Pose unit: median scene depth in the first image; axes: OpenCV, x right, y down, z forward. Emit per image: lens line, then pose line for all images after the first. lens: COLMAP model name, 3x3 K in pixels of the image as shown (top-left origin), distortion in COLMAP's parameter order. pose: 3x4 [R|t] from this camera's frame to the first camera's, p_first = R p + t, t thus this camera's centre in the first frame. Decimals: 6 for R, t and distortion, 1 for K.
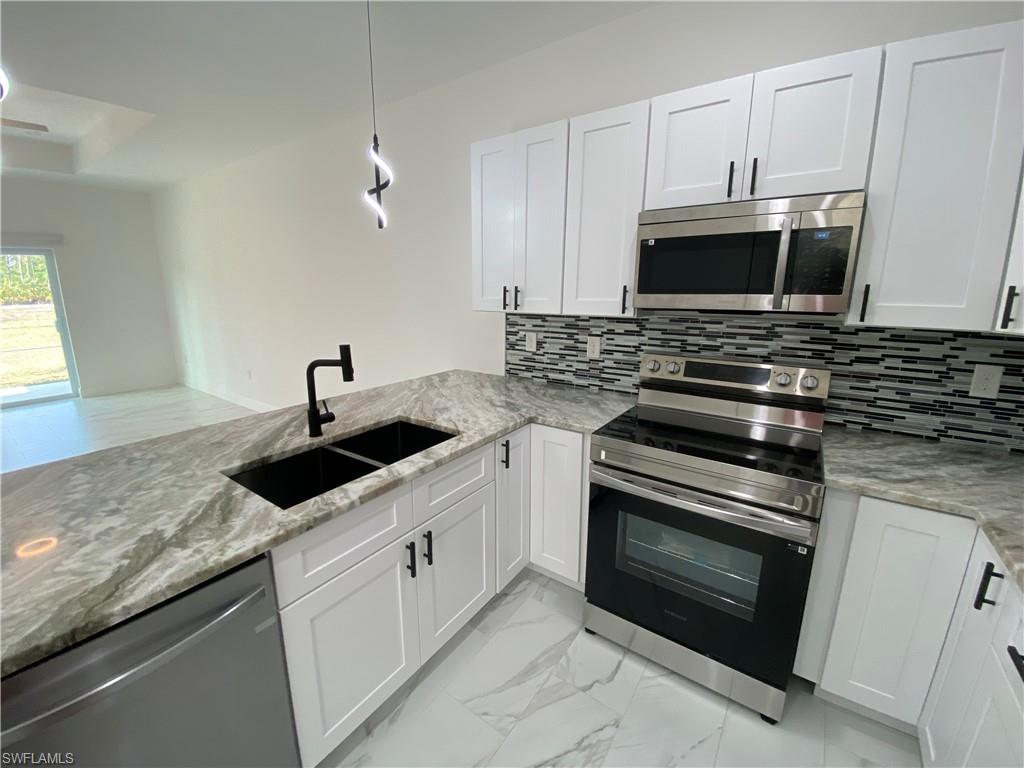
lens RADIAL K [[412.4, 0, 513.1], [0, 412.4, 377.8], [0, 0, 1]] dist [0.020713, -0.020112]
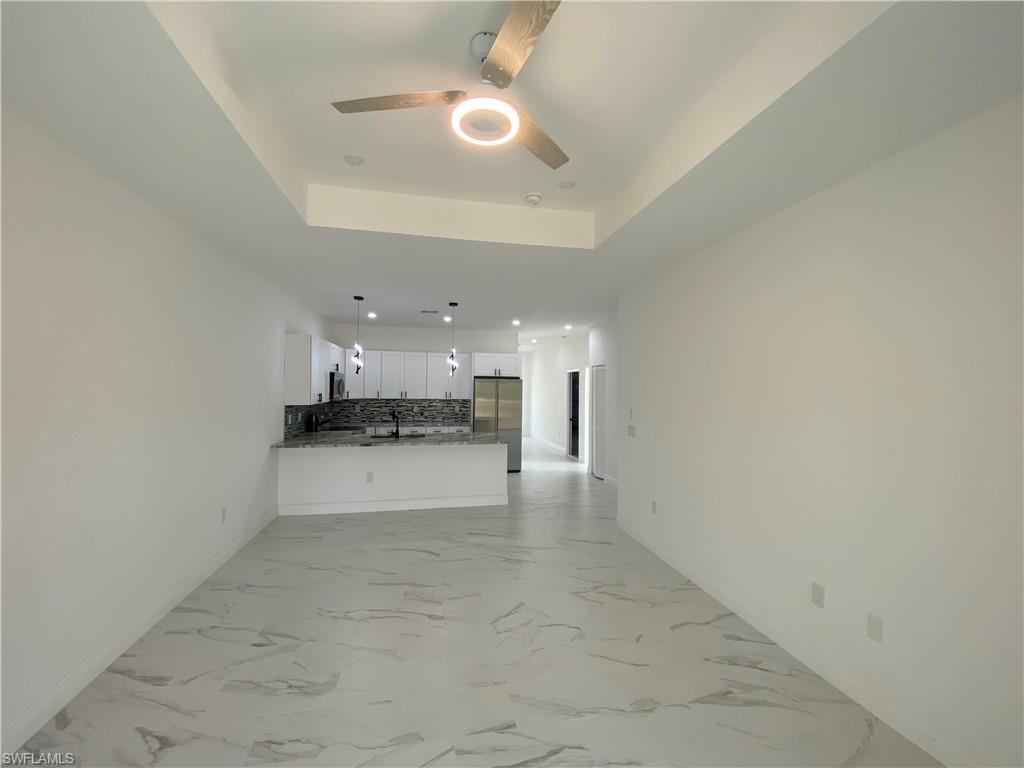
lens RADIAL K [[412.4, 0, 525.1], [0, 412.4, 379.7], [0, 0, 1]] dist [0.020713, -0.020112]
pose [[-0.747004, -0.002663, 0.664814, -2.548257], [0.123327, 0.982081, 0.142507, -0.497007], [-0.653280, 0.188443, -0.733290, 1.969426]]
